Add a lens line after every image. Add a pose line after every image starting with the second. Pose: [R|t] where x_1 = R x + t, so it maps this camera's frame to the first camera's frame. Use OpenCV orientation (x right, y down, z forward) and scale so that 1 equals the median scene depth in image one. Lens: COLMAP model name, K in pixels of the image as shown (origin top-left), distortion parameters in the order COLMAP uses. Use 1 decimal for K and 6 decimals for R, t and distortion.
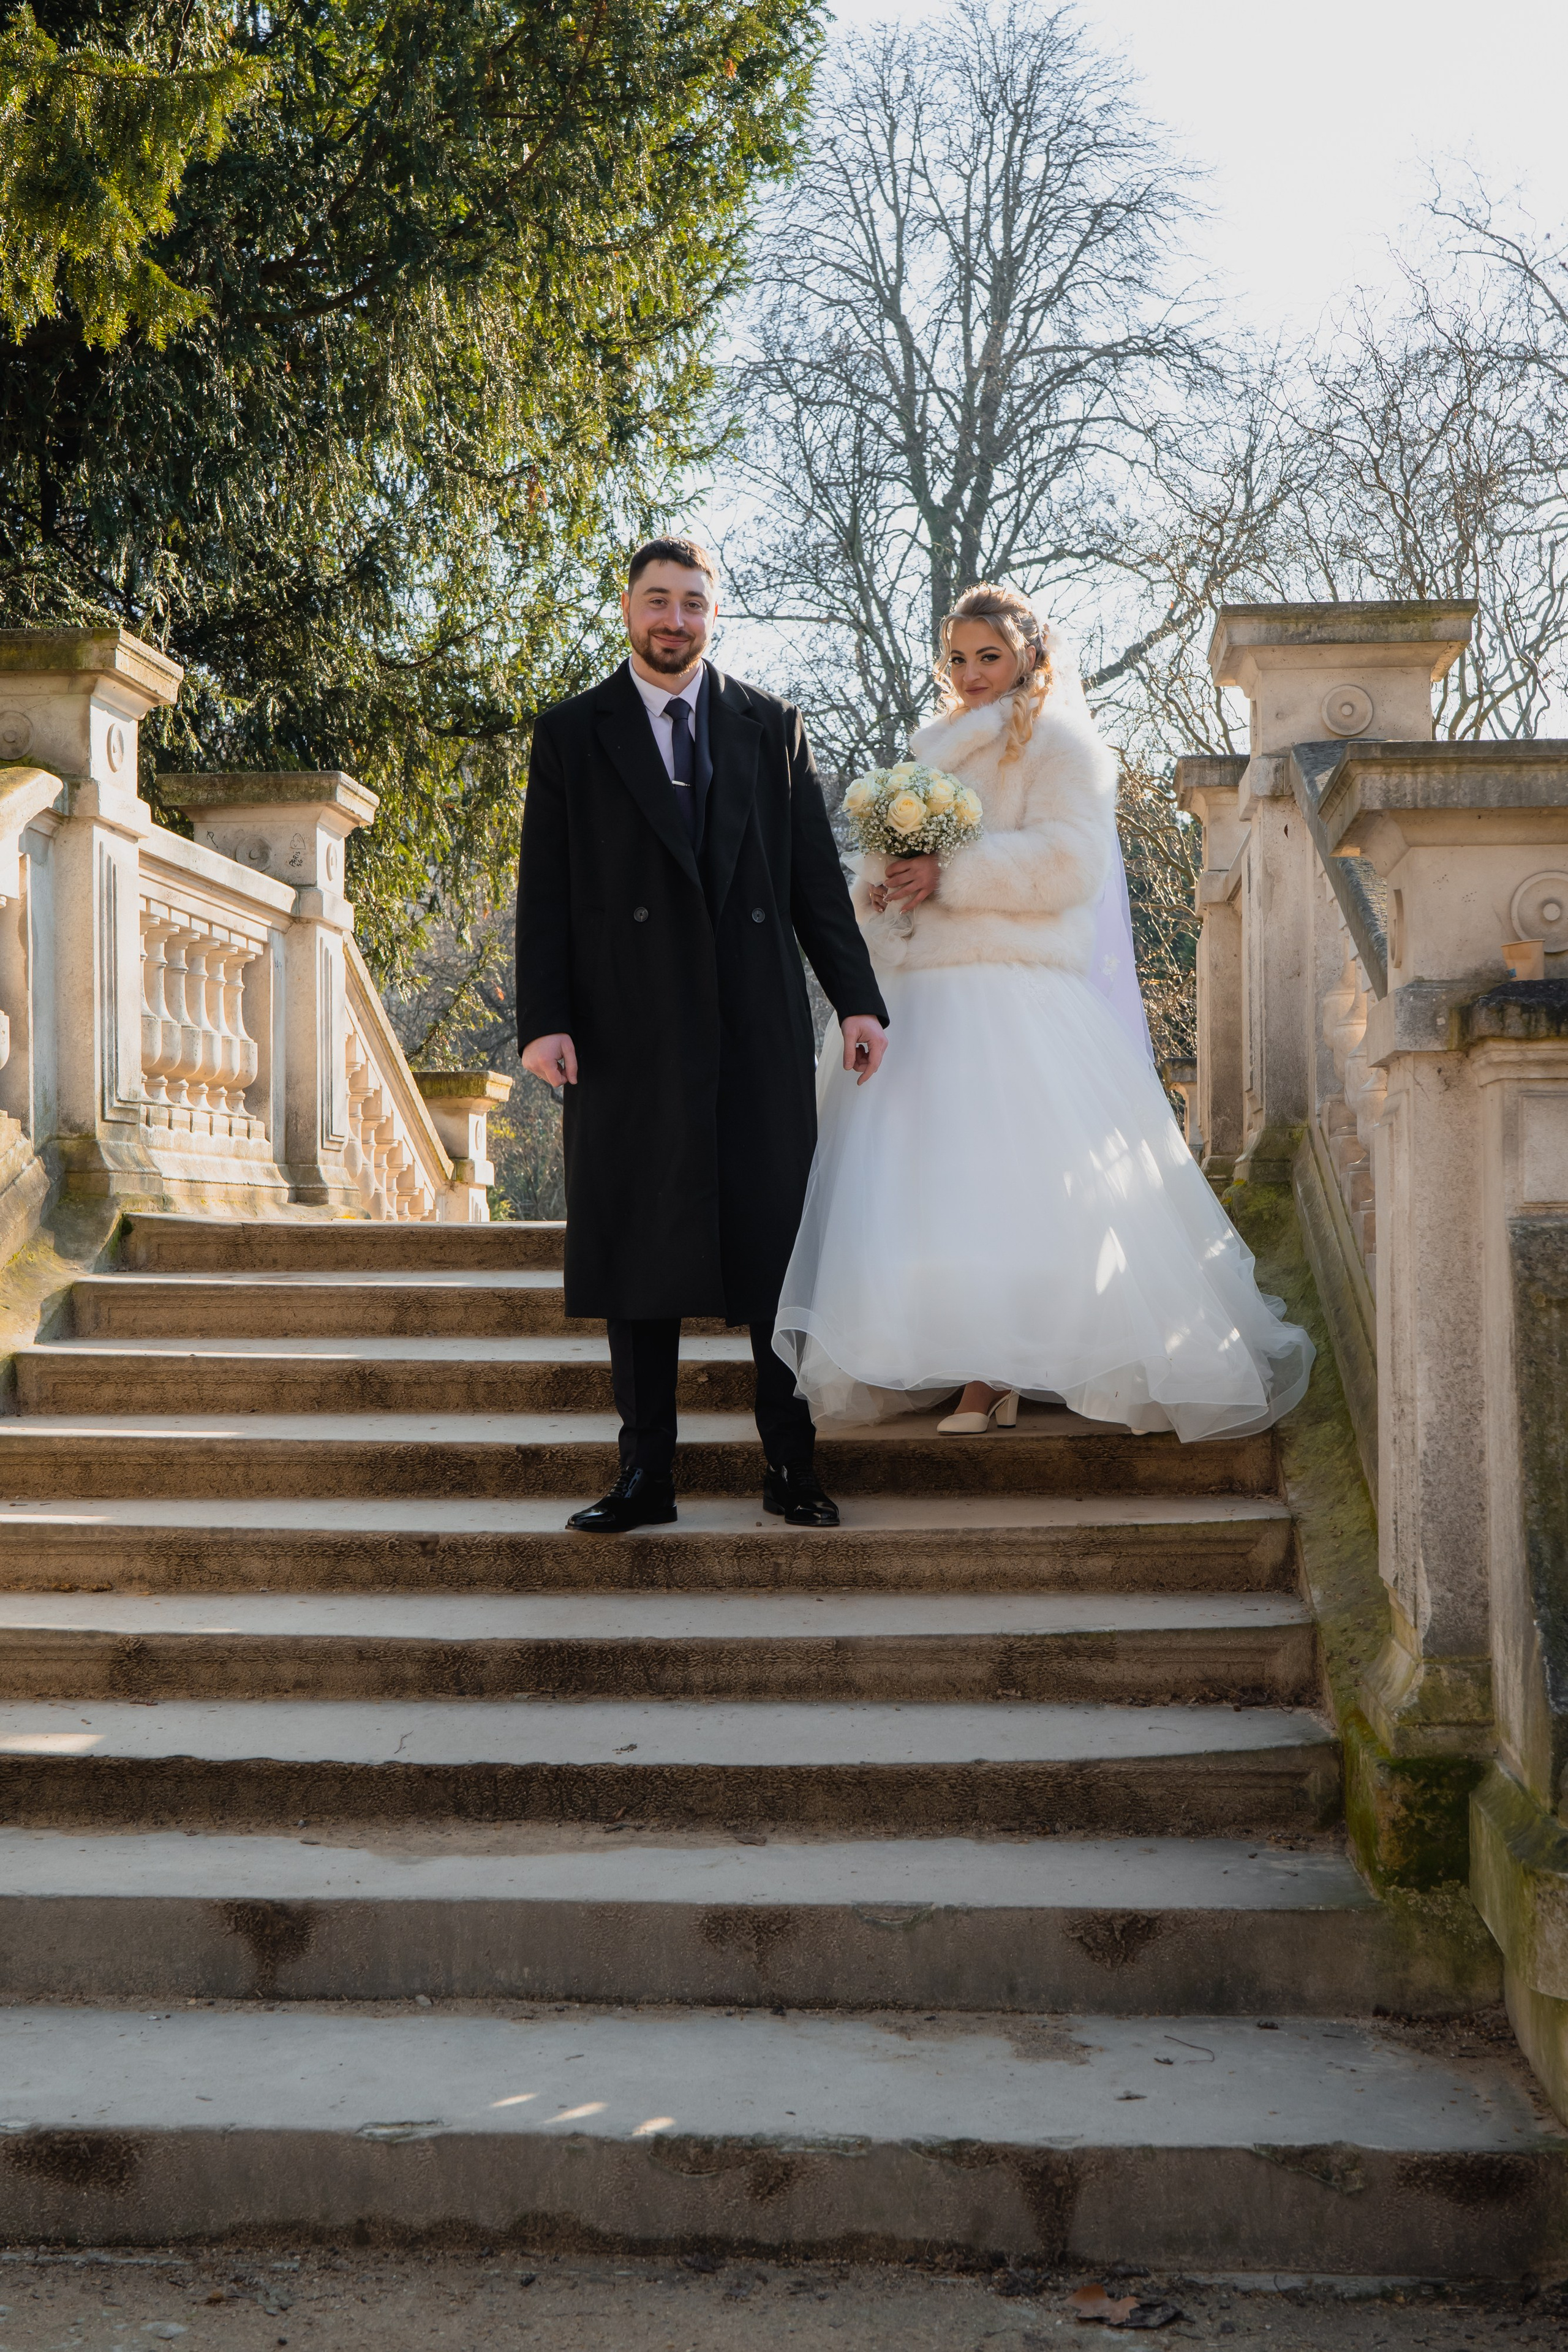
lens RADIAL K [[3301.1, 0, 790.7], [0, 3301.1, 1154.4], [0, 0, 1]] dist [0.005440, 0.000000]
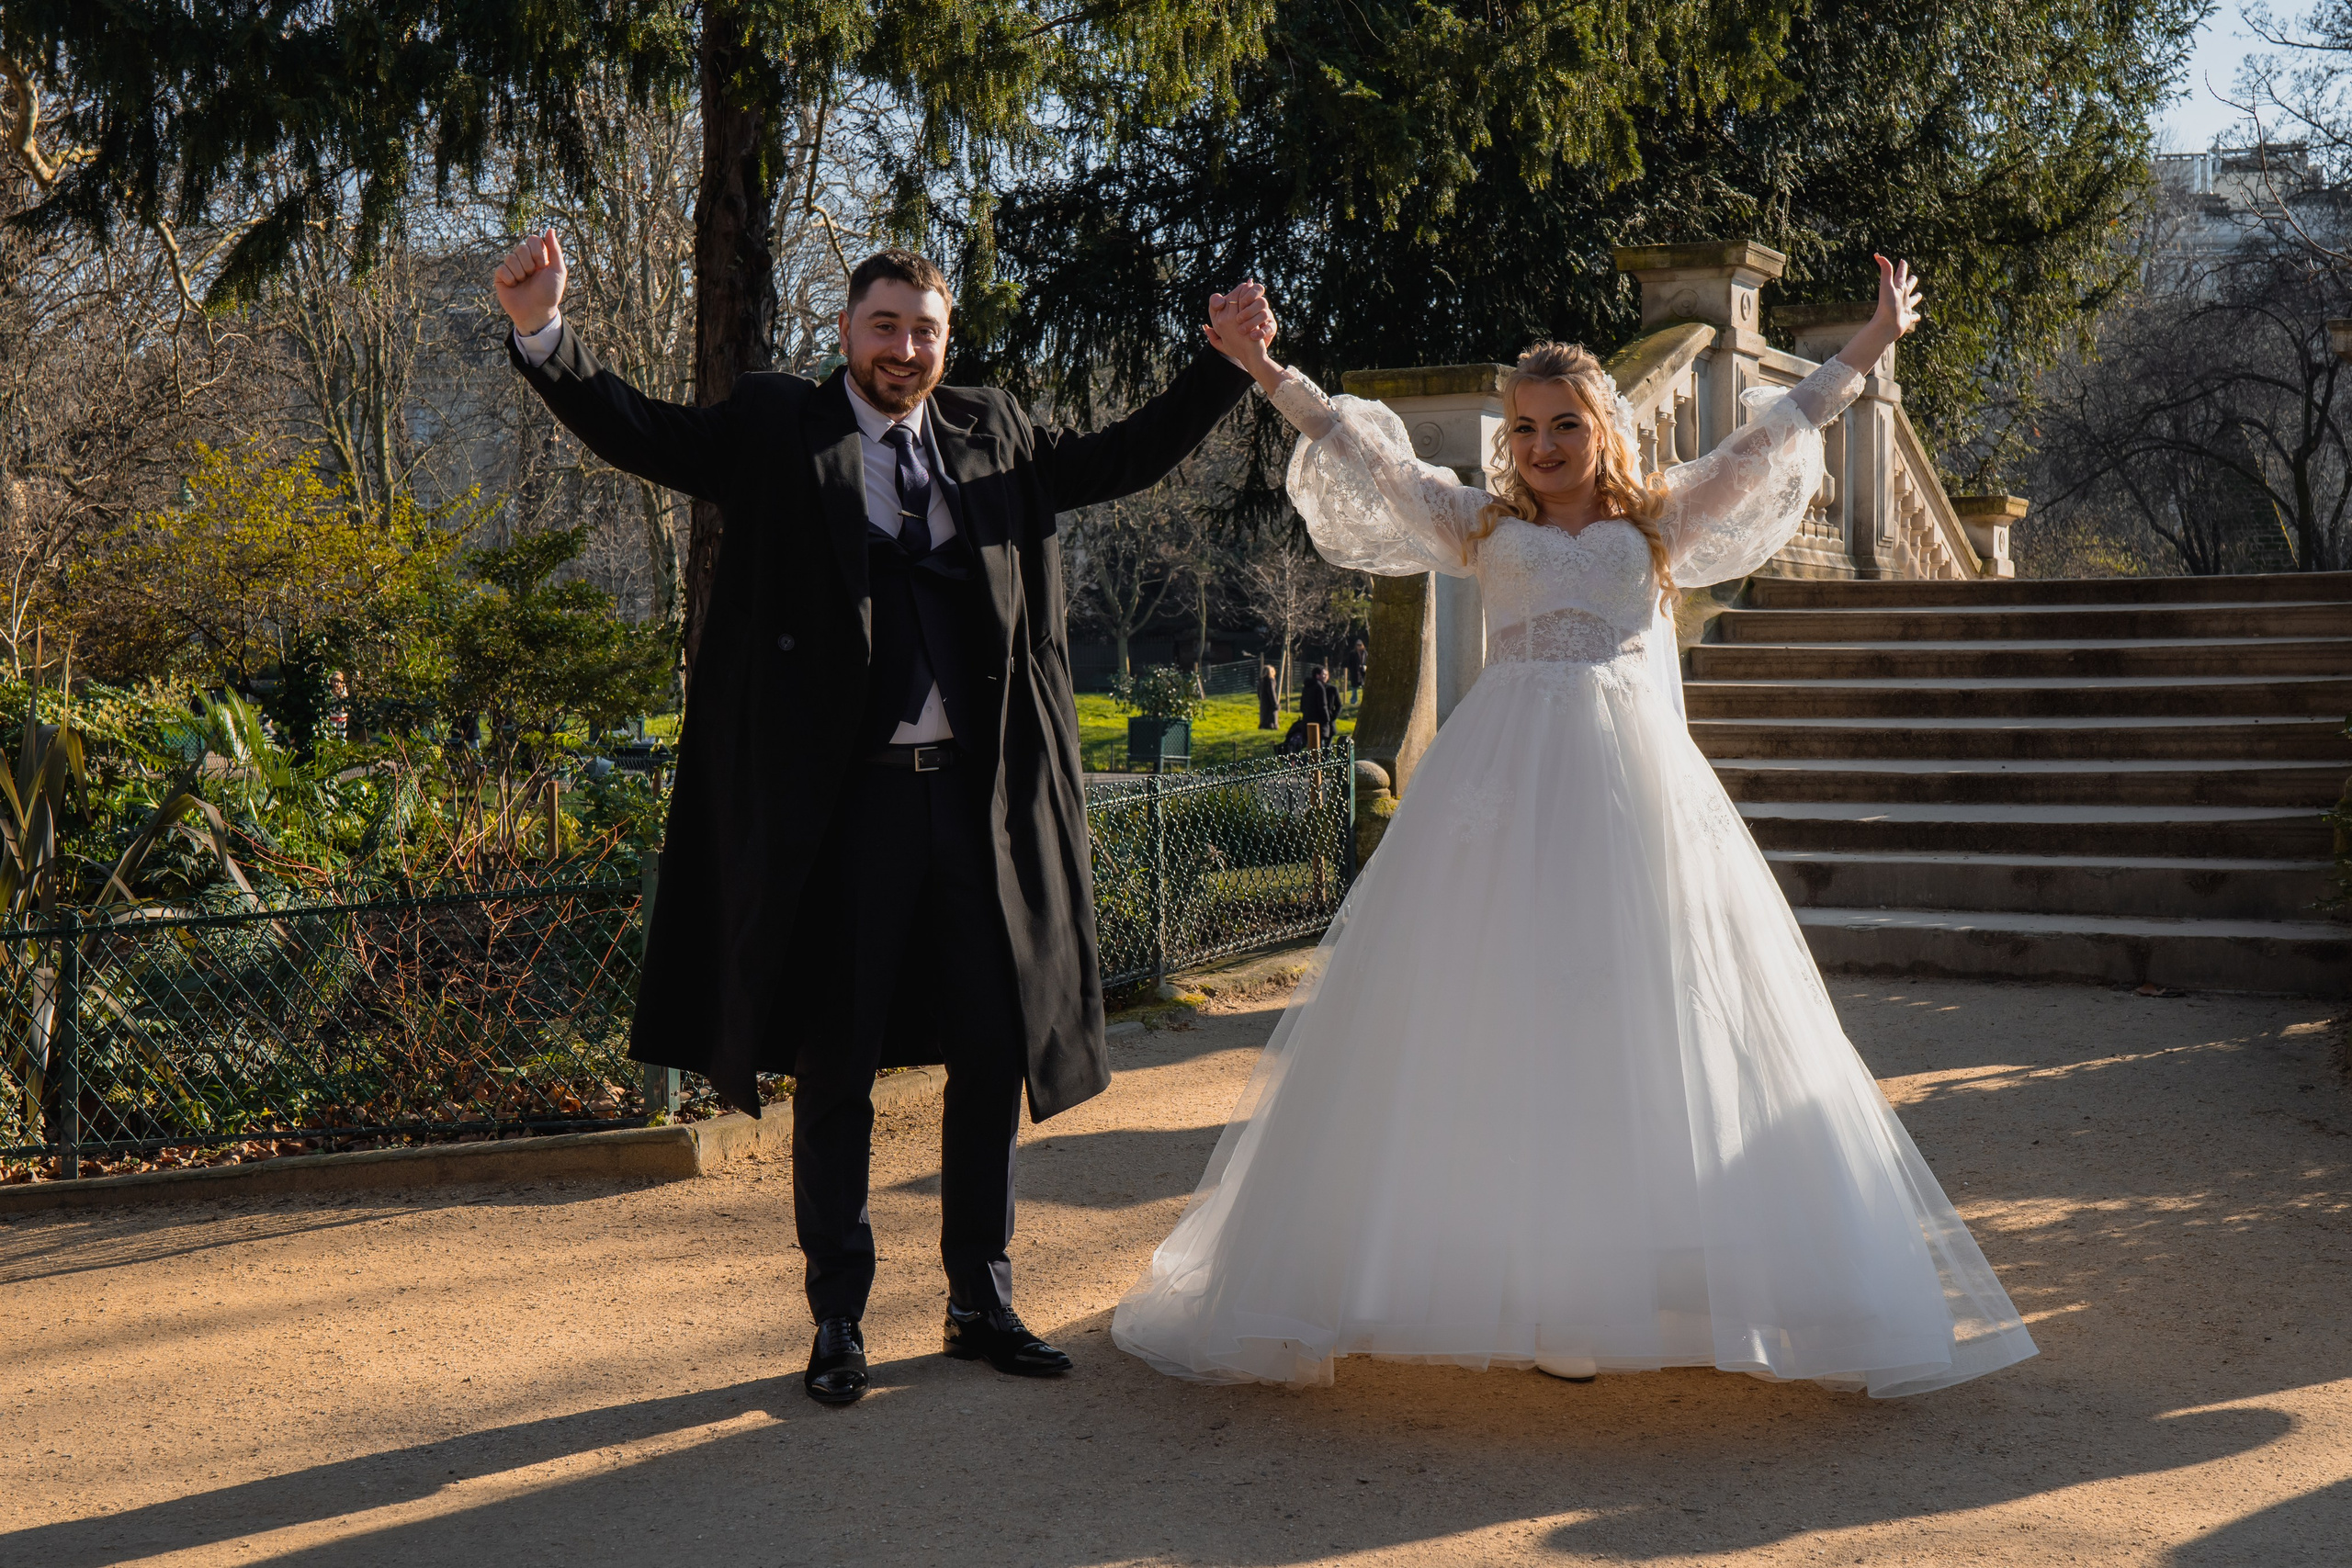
lens RADIAL K [[3300.8, 0, 1166.3], [0, 3300.8, 788.3], [0, 0, 1]] dist [0.005440, 0.000000]
pose [[0.930568, 0.013236, -0.365880, 0.170342], [0.007706, 0.998417, 0.055717, 0.033955], [0.366038, -0.054668, 0.928993, -0.835115]]
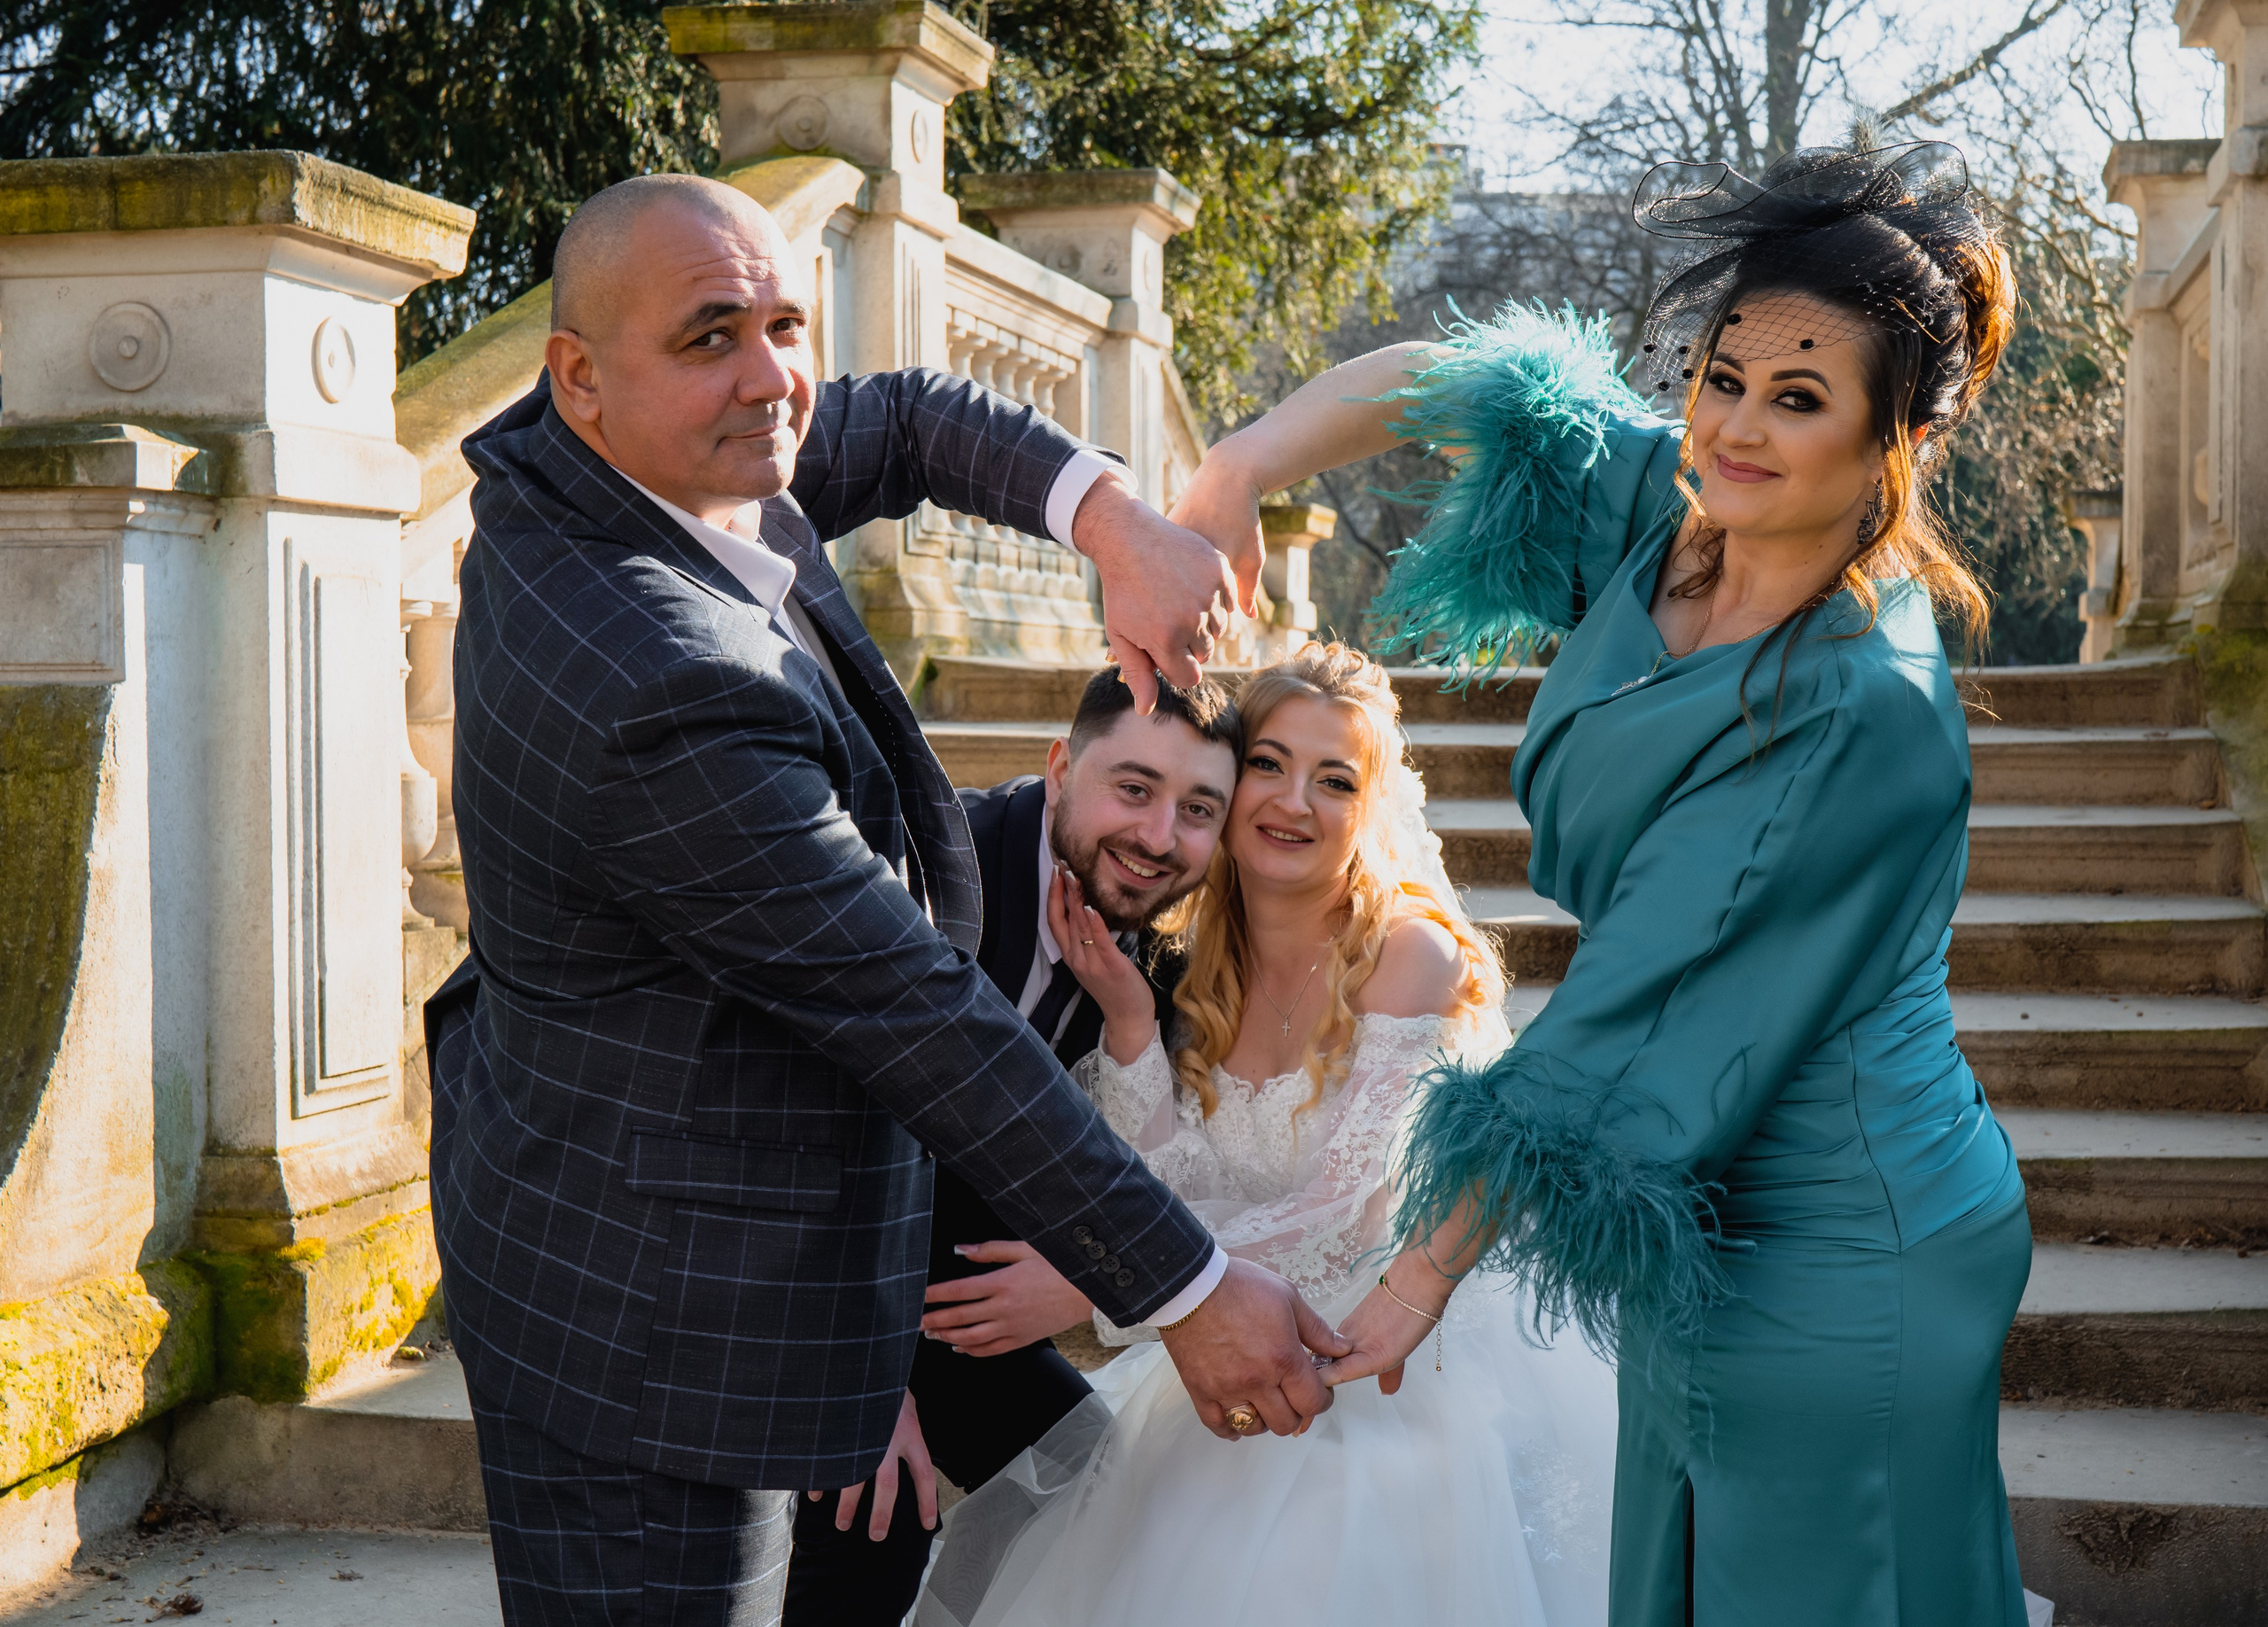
lens RADIAL K [[3422.6, 0, 1181.0], [0, 3422.6, 836.3], [0, 0, 1]] dist [0.003490, 0.000000]
pose [[0.992768, 0.012690, -0.119373, -0.023991], [-0.004406, 0.997579, 0.069403, 0.001762], [0.119965, -0.068375, 0.990421, 0.087318]]
